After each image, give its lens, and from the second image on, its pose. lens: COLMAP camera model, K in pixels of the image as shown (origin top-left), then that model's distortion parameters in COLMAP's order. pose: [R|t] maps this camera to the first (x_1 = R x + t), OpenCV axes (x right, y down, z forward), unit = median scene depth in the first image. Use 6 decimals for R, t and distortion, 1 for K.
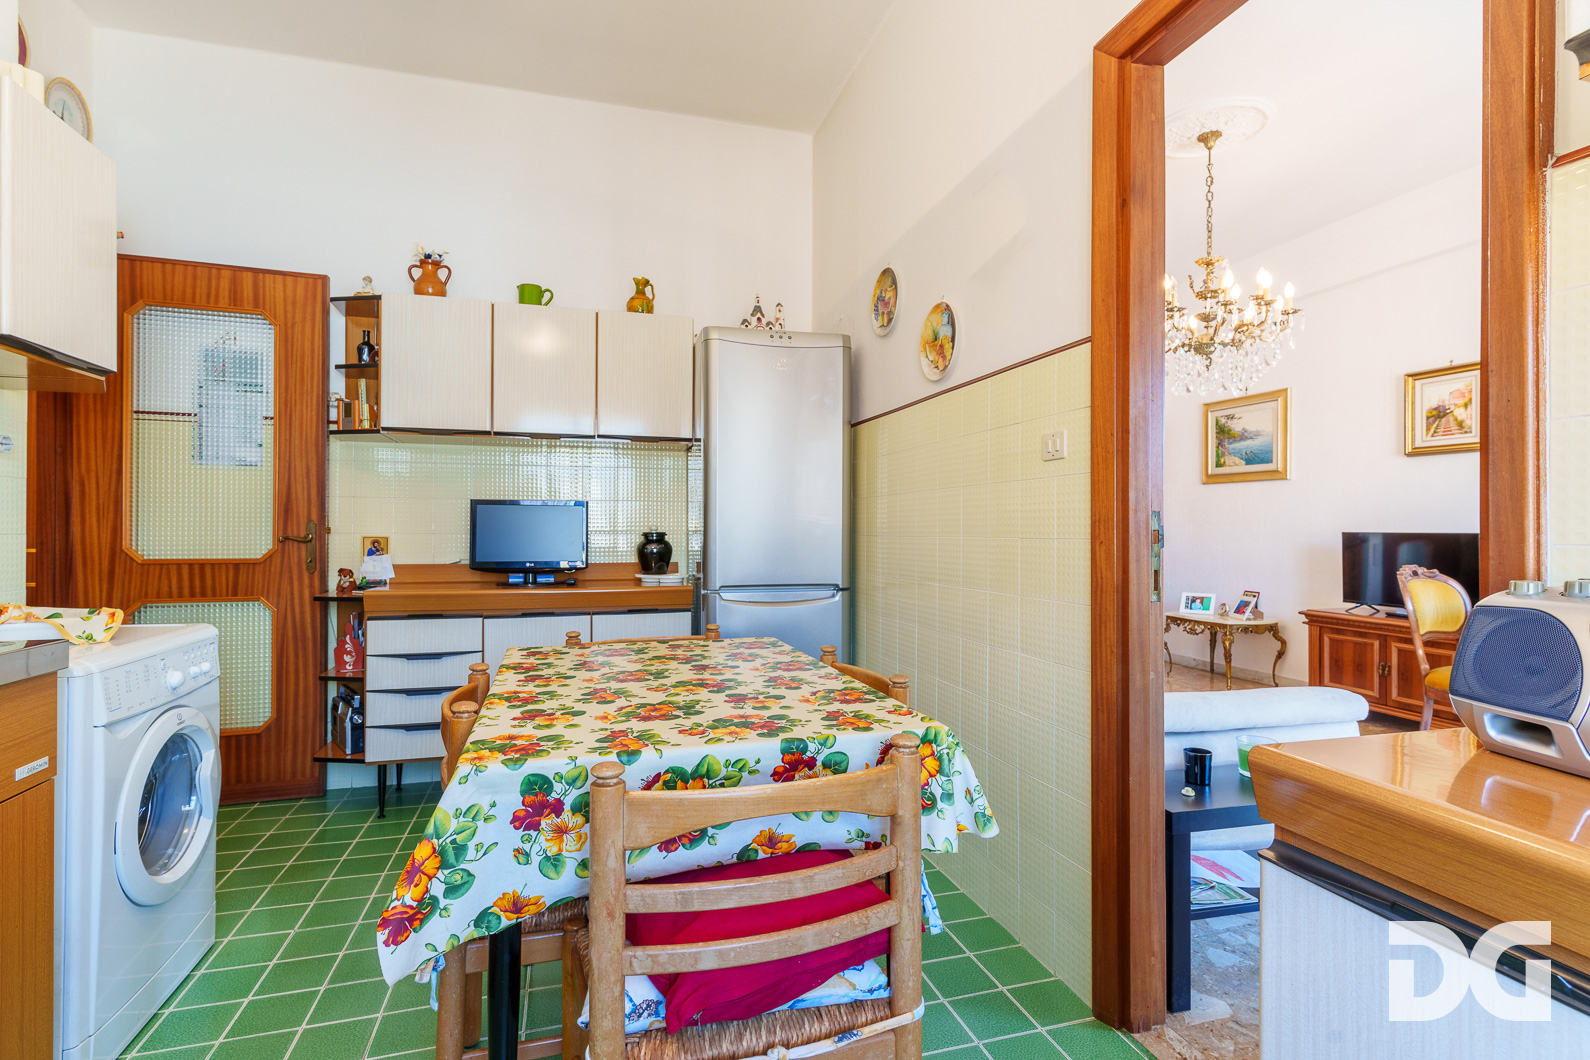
lens RADIAL K [[761.2, 0, 760.3], [0, 761.2, 529.5], [0, 0, 1]] dist [0.000065, 0.001785]
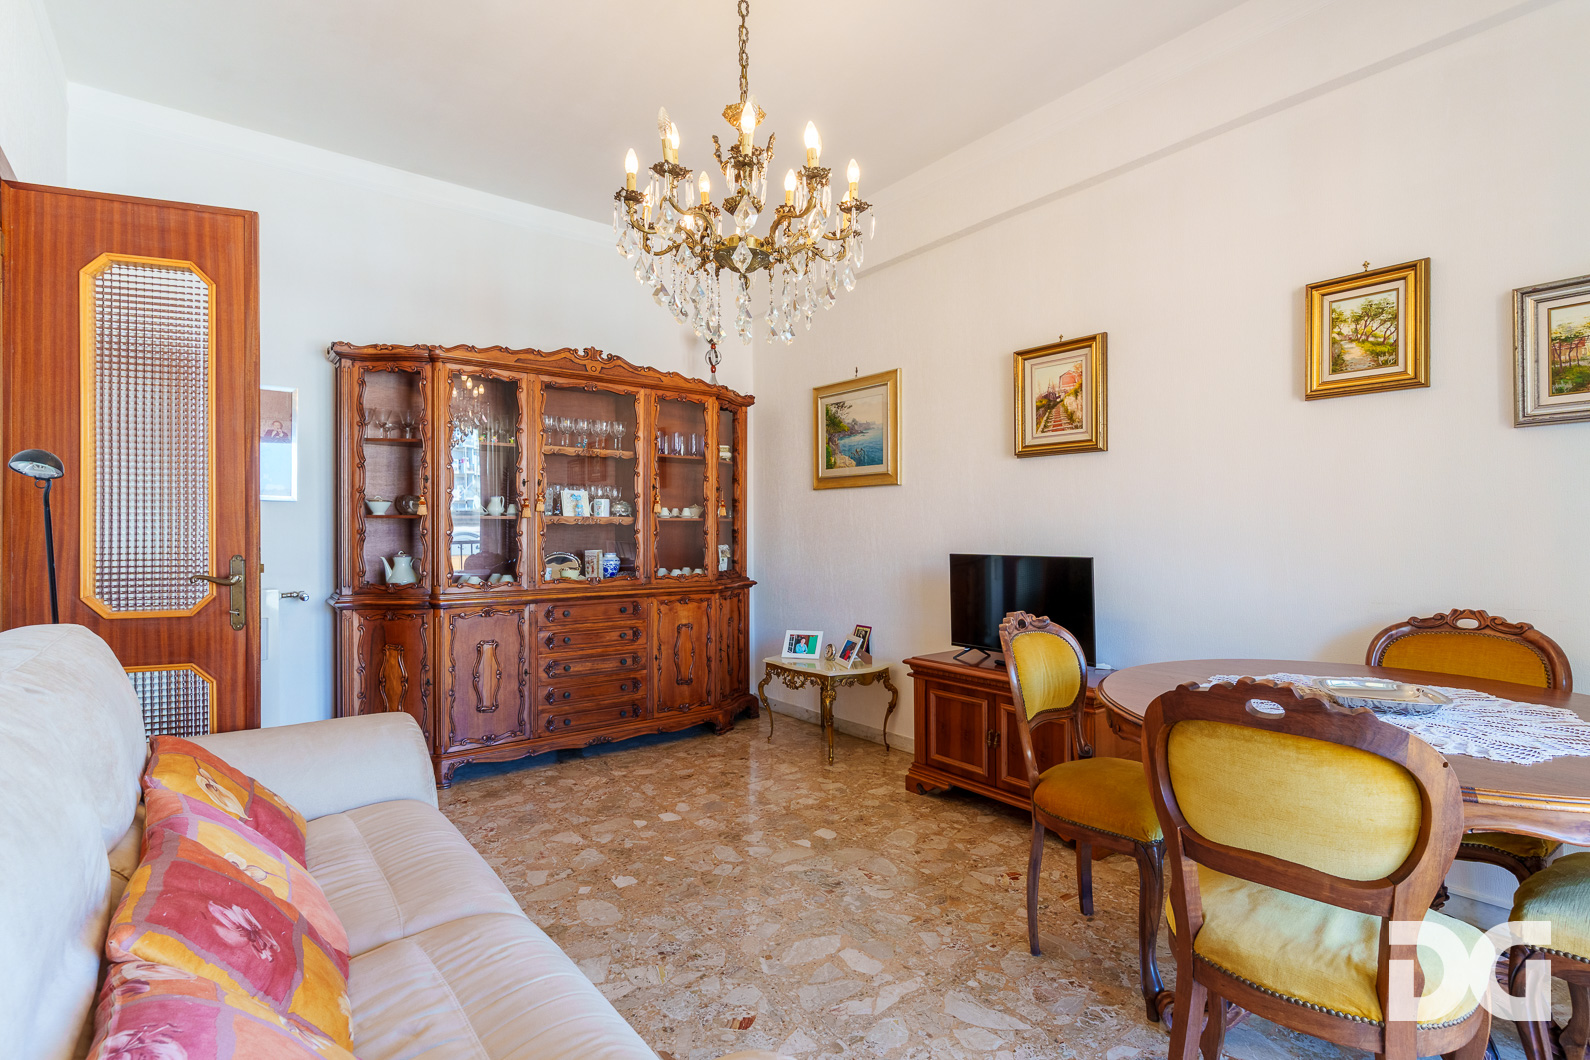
lens RADIAL K [[761.2, 0, 781.8], [0, 761.2, 531.8], [0, 0, 1]] dist [0.000065, 0.001785]
pose [[0.925582, -0.004393, 0.378522, 0.264254], [0.004702, 0.999989, 0.000108, -0.016888], [-0.378518, 0.001680, 0.925592, 0.295612]]
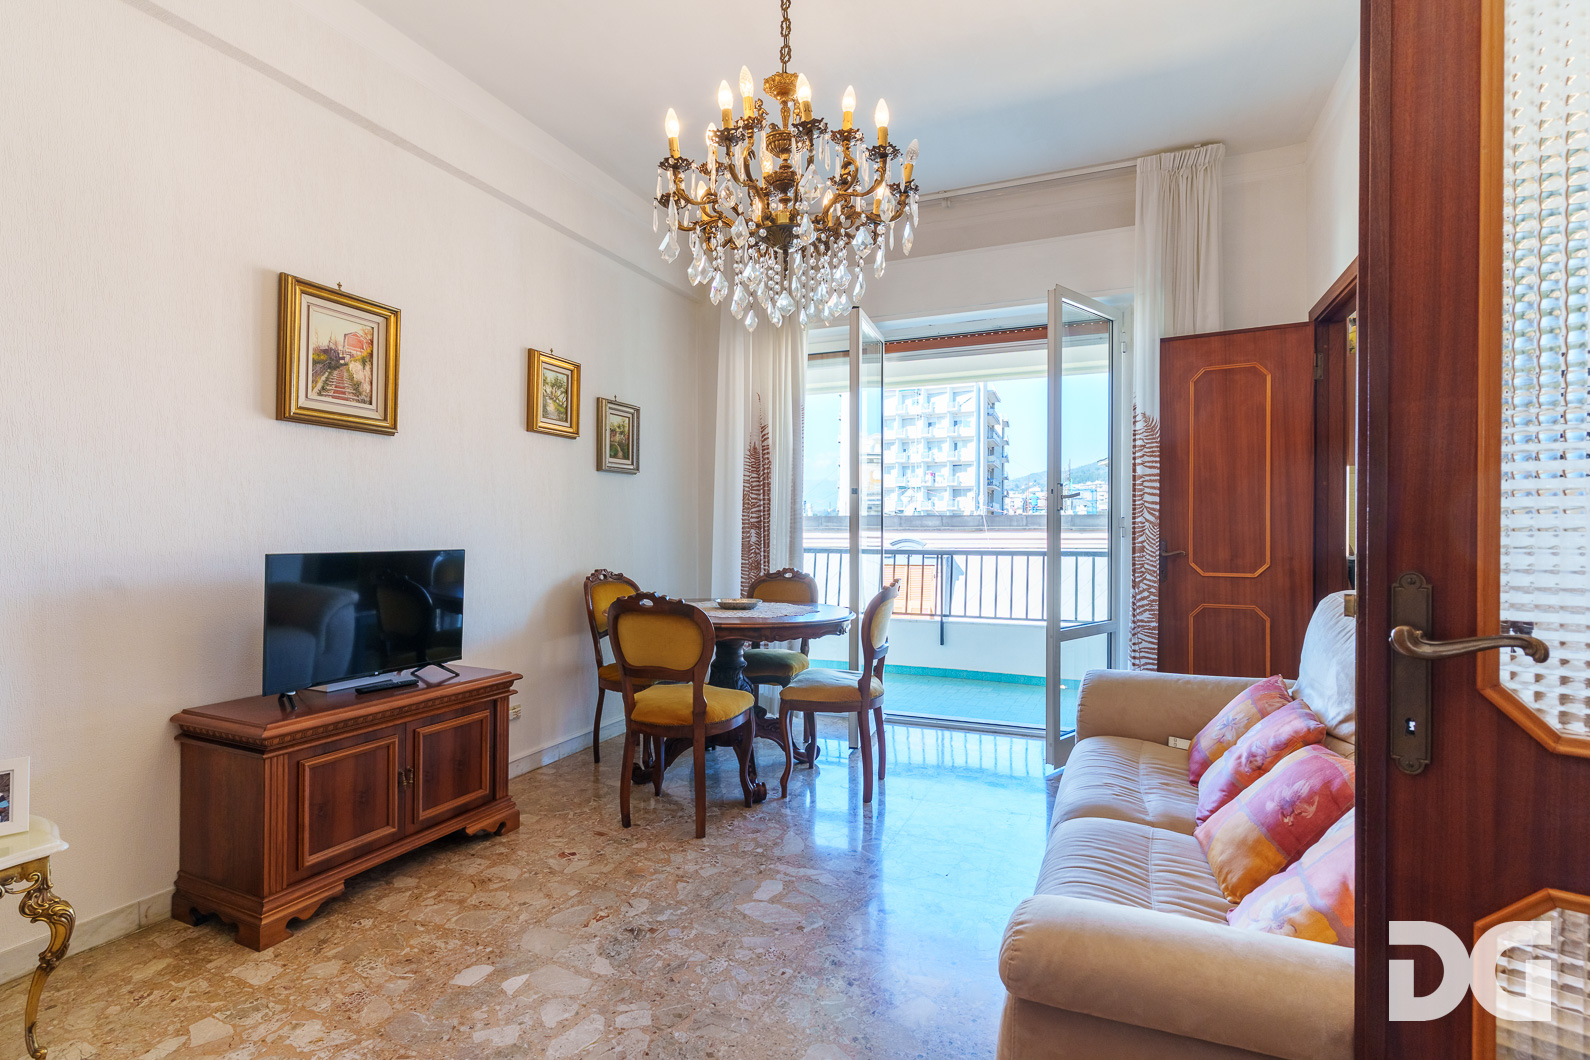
lens RADIAL K [[761.2, 0, 801.5], [0, 761.2, 528.9], [0, 0, 1]] dist [0.000065, 0.001785]
pose [[-0.789137, -0.006408, 0.614183, 0.157340], [-0.007943, 0.999968, 0.000227, -0.014083], [-0.614165, -0.004700, -0.789163, 0.963216]]
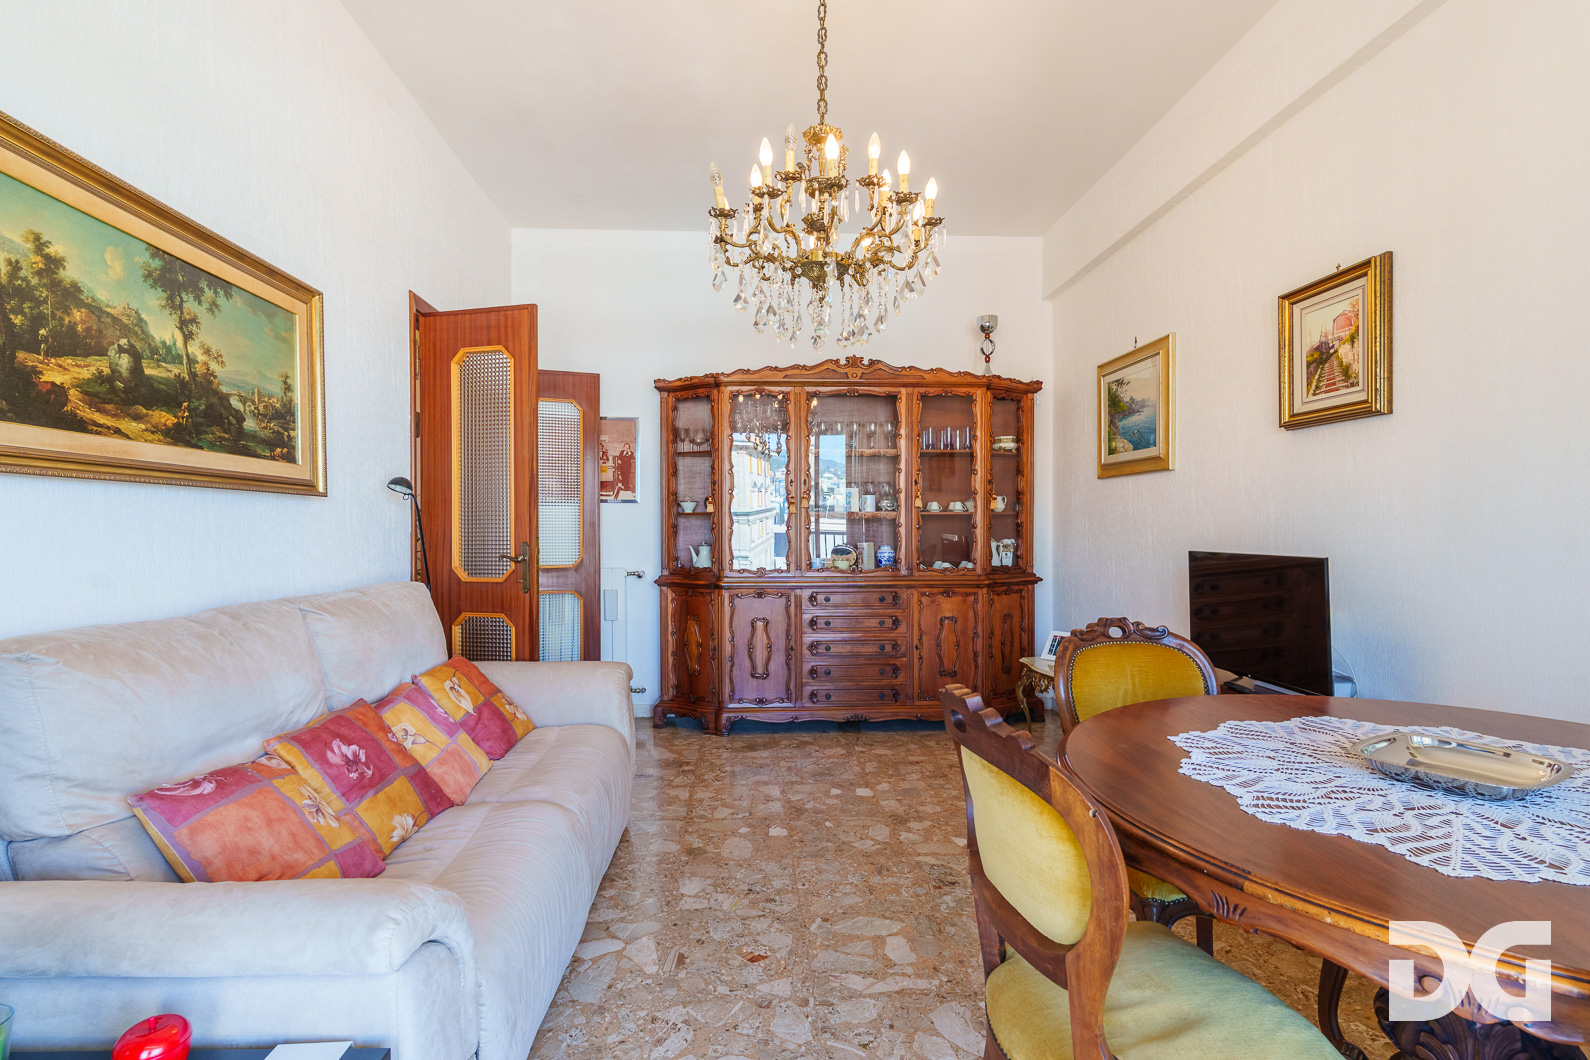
lens RADIAL K [[761.2, 0, 767.7], [0, 761.2, 536.0], [0, 0, 1]] dist [0.000065, 0.001785]
pose [[0.974639, -0.003431, -0.223758, 0.462361], [0.005746, 0.999936, 0.009695, -0.015140], [0.223711, -0.010735, 0.974596, 0.246580]]
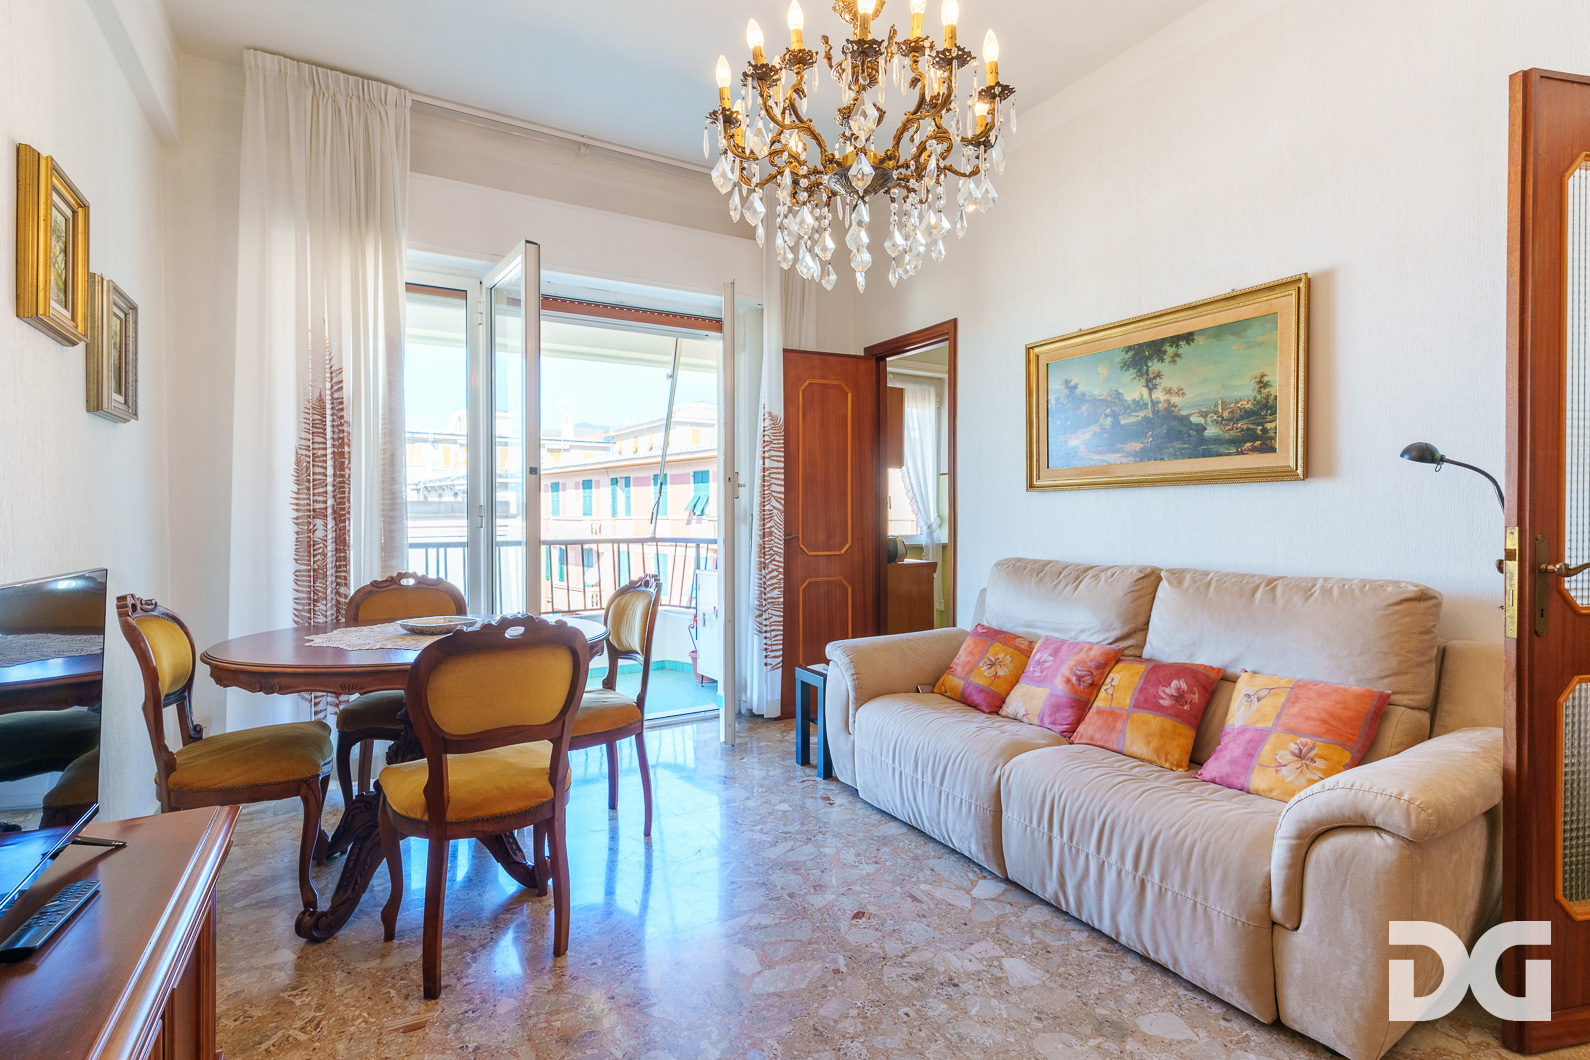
lens RADIAL K [[761.2, 0, 793.8], [0, 761.2, 521.6], [0, 0, 1]] dist [0.000065, 0.001785]
pose [[-0.961944, 0.001612, -0.273243, 0.514643], [0.000487, 0.999991, 0.004185, -0.013487], [0.273247, 0.003892, -0.961936, 0.978778]]
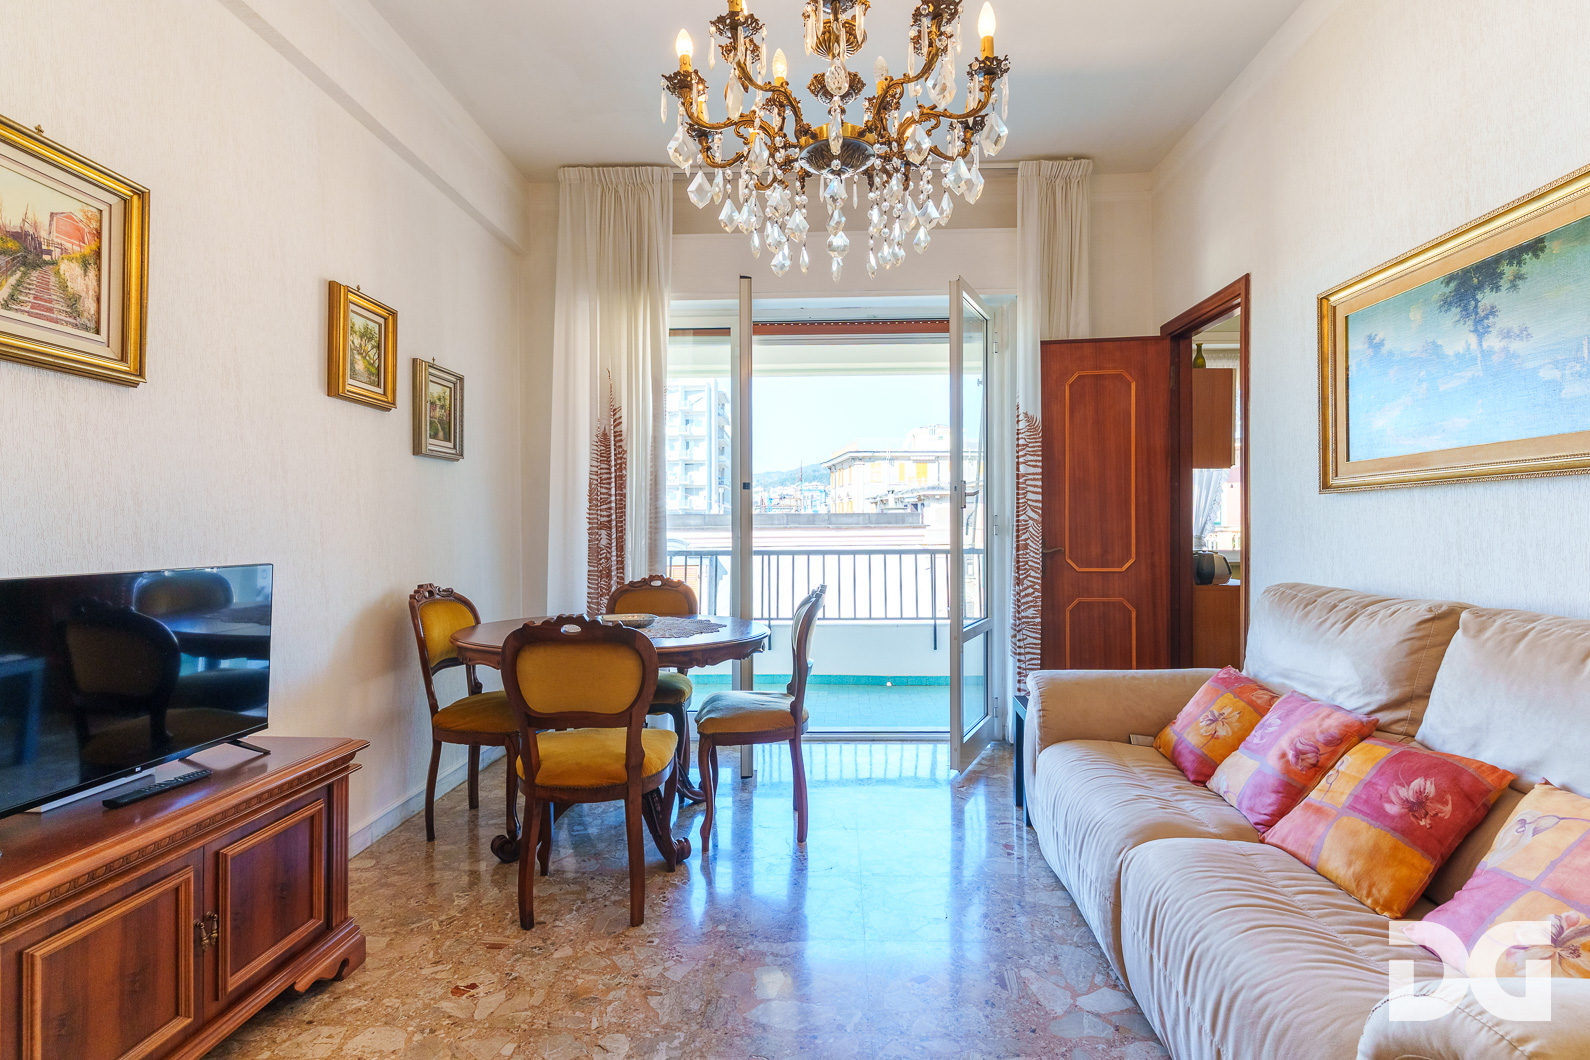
lens RADIAL K [[761.2, 0, 811.6], [0, 761.2, 528.4], [0, 0, 1]] dist [0.000065, 0.001785]
pose [[-0.958797, -0.000241, 0.284090, 0.322091], [-0.000472, 1.000000, -0.000744, -0.014127], [-0.284090, -0.000848, -0.958797, 0.958018]]
